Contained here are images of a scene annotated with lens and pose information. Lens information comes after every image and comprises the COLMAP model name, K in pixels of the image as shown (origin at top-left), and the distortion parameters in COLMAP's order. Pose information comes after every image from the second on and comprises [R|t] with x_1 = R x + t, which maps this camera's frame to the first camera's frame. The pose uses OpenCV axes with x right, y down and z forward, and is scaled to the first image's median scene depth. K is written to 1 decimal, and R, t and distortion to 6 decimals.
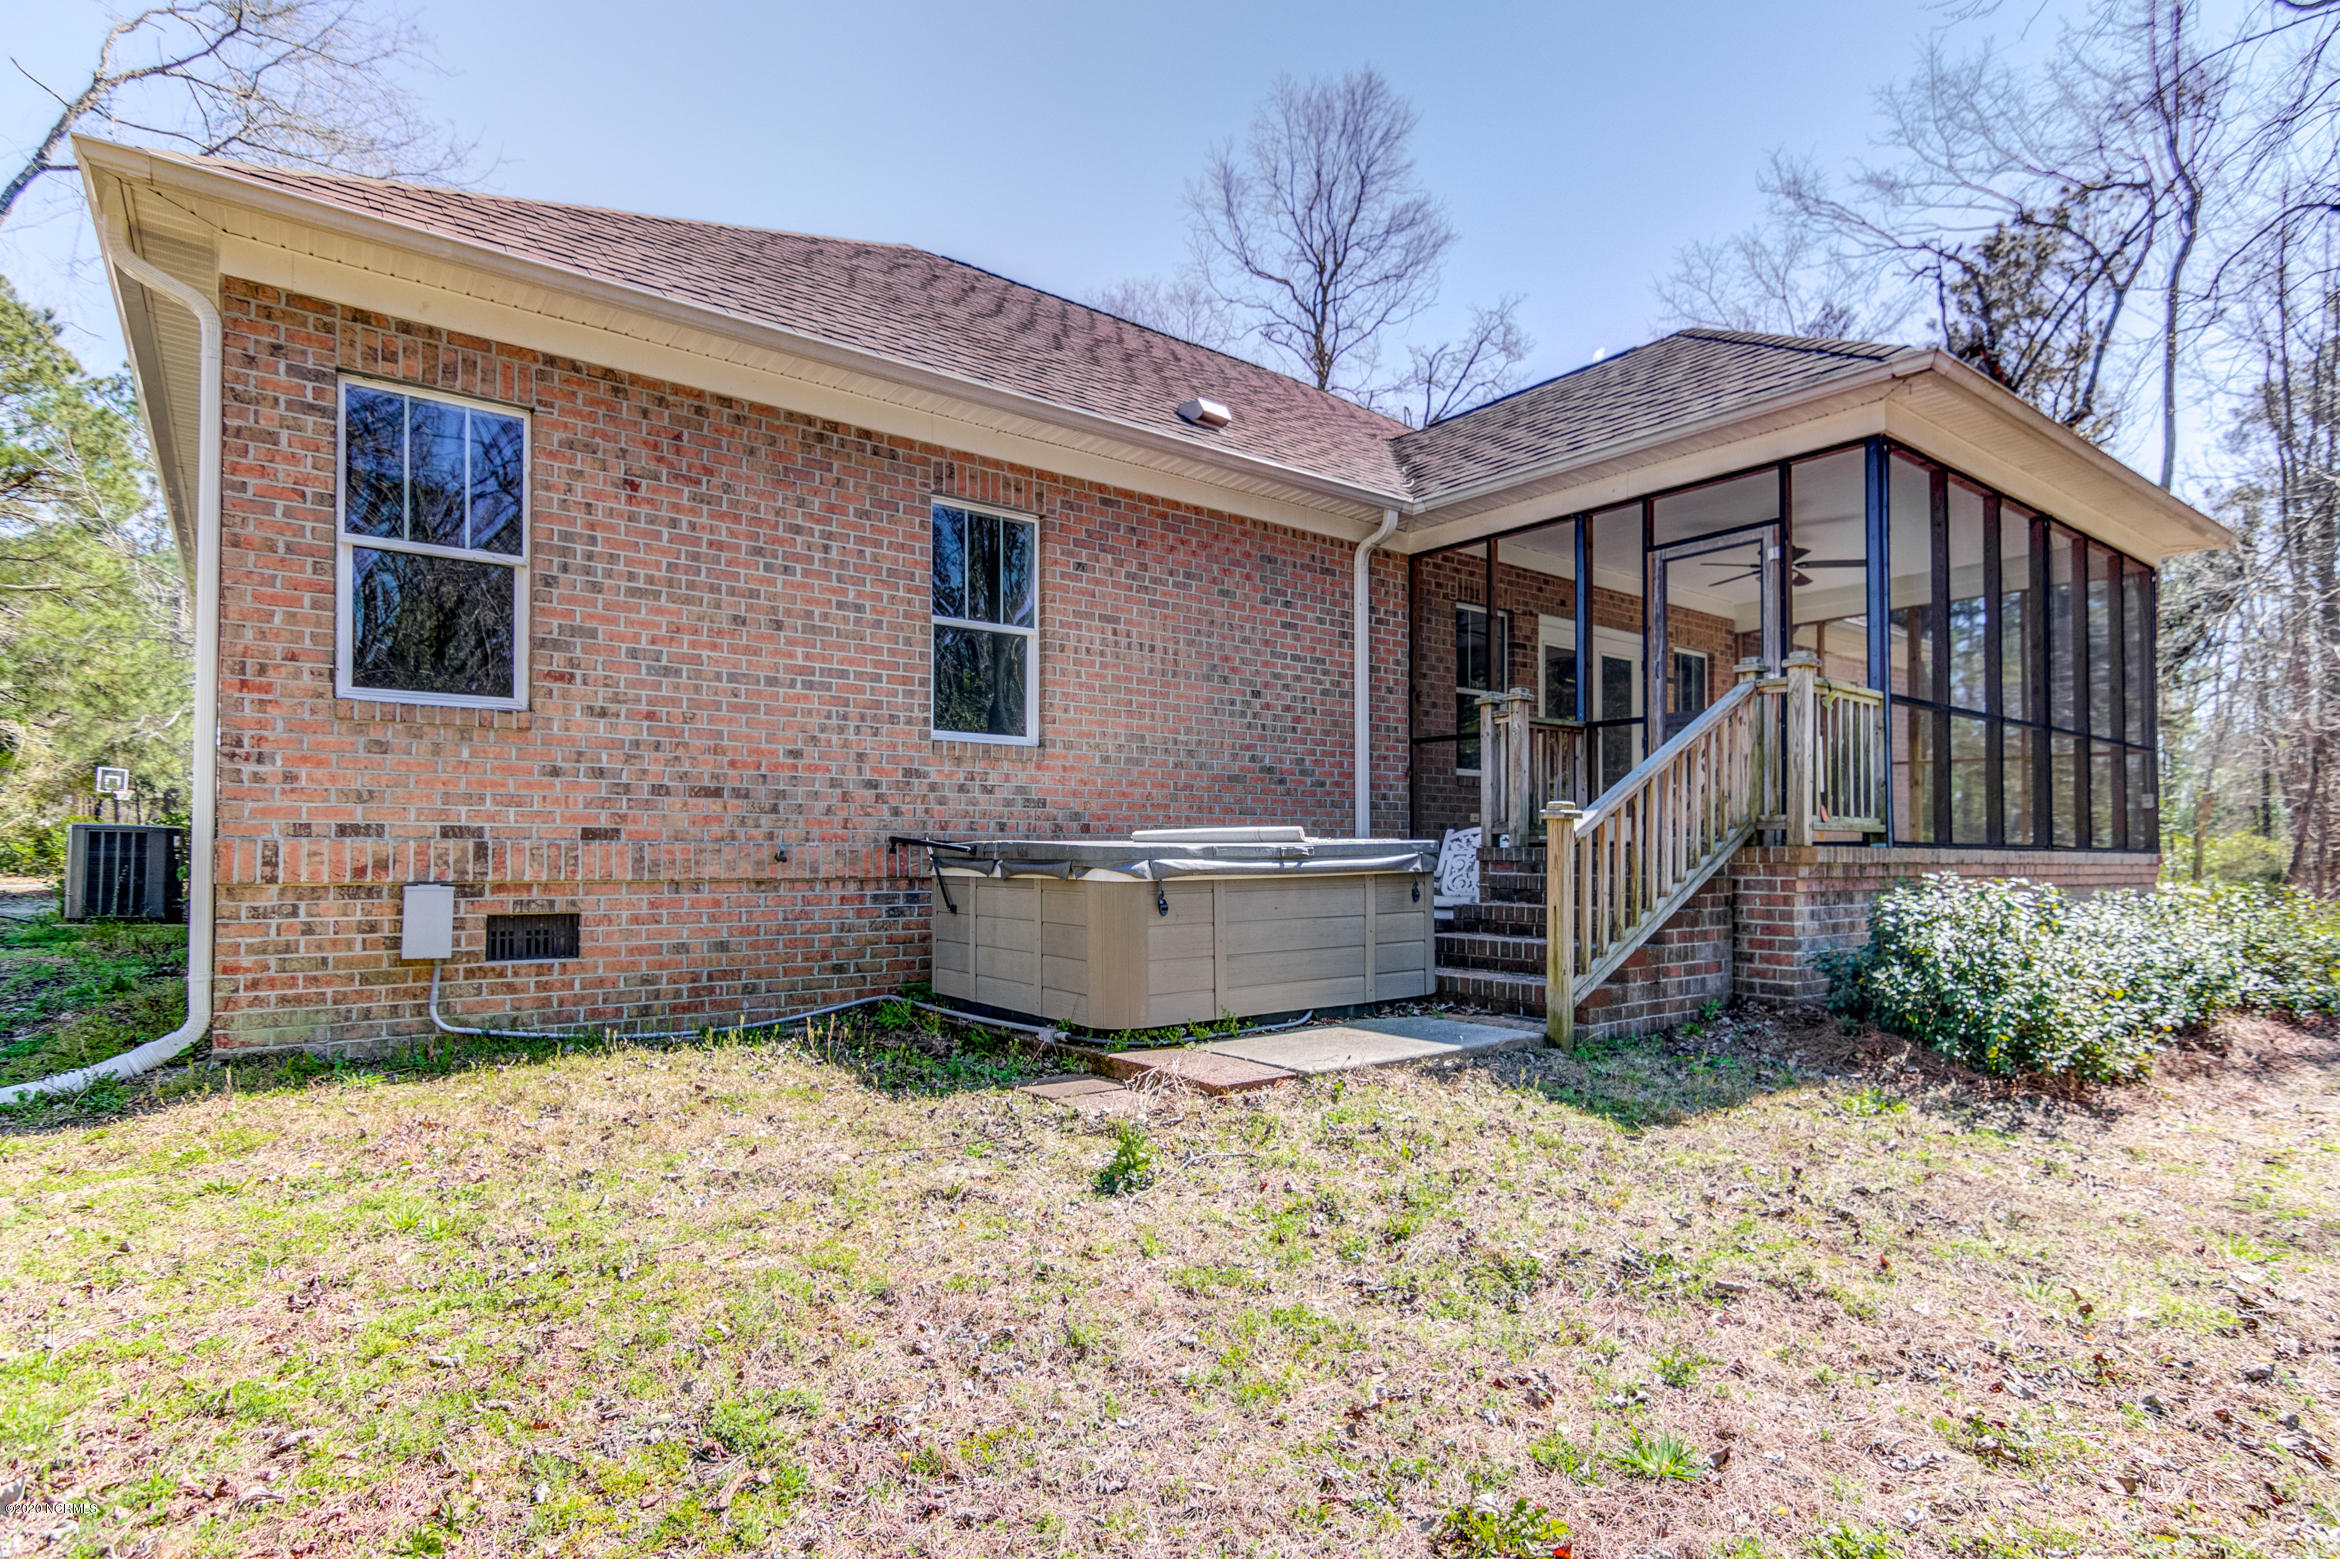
lens RADIAL K [[1201.6, 0, 1188.2], [0, 1201.6, 802.7], [0, 0, 1]] dist [0.008052, -0.001463]
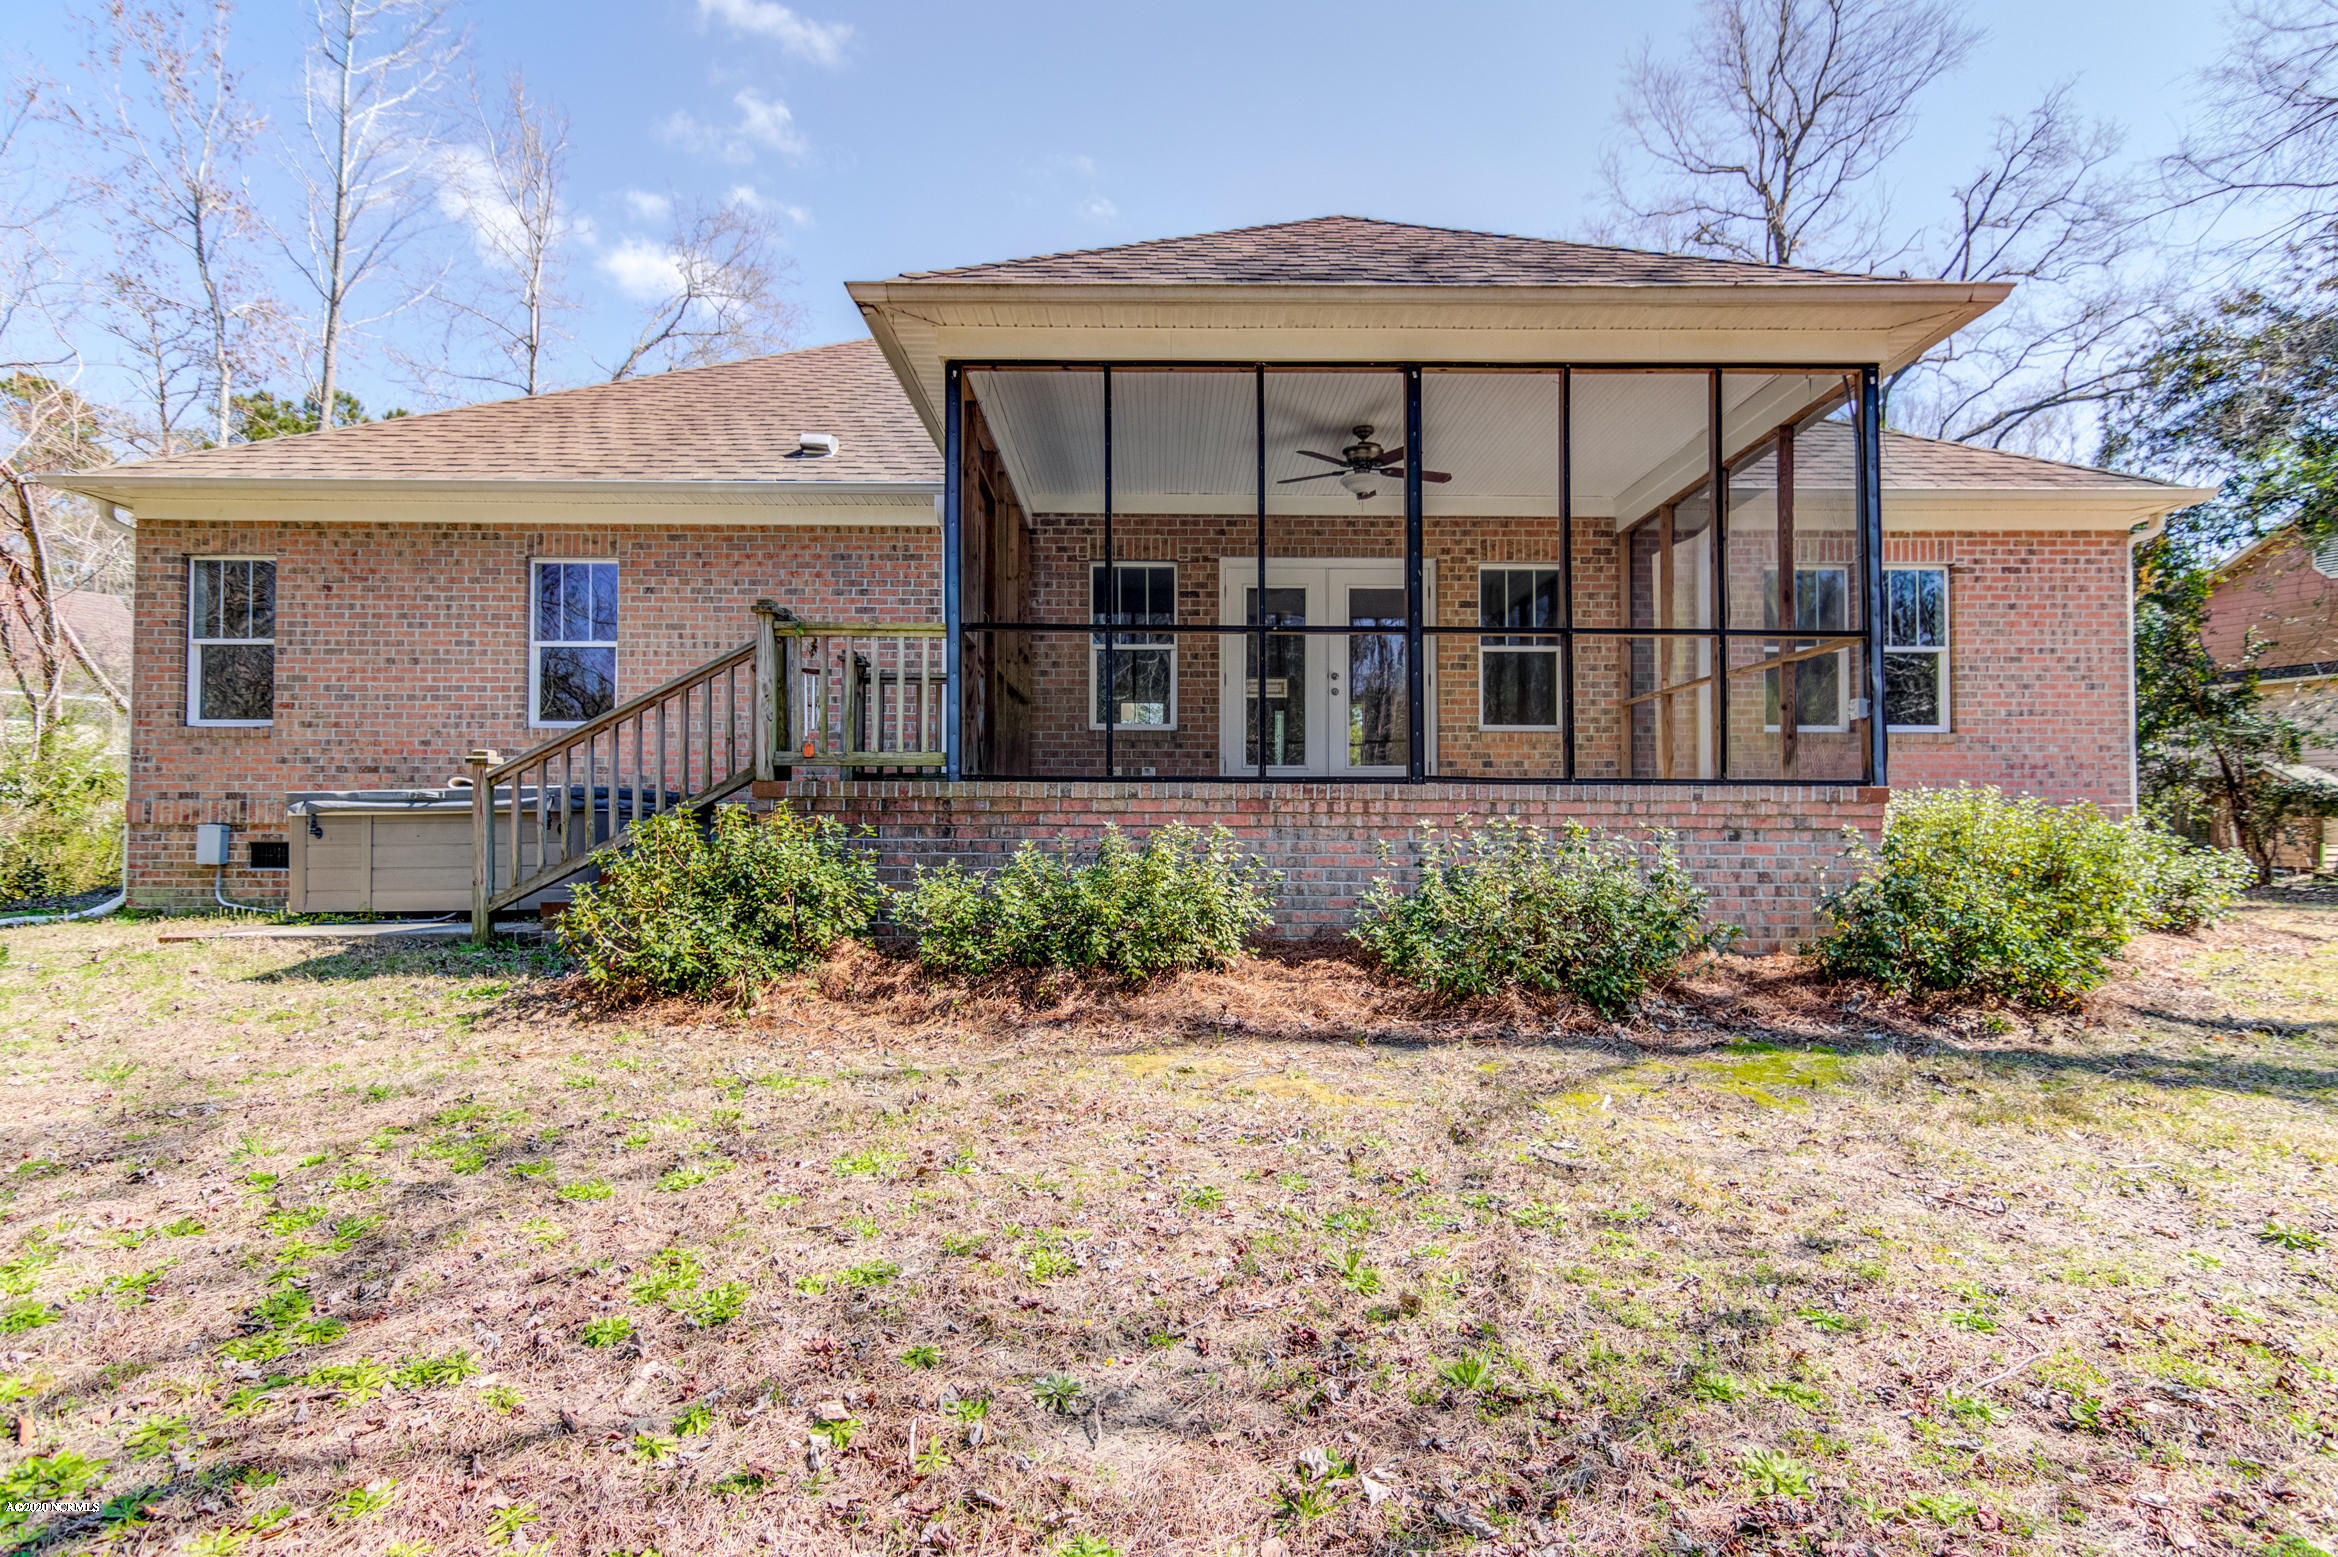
lens RADIAL K [[1182.6, 0, 1179.9], [0, 1182.6, 779.9], [0, 0, 1]] dist [0.009265, -0.001068]
pose [[0.796792, -0.032198, -0.603396, 1.466297], [0.027921, 0.999475, -0.016463, 0.063392], [0.603609, -0.003730, 0.797272, 0.394692]]
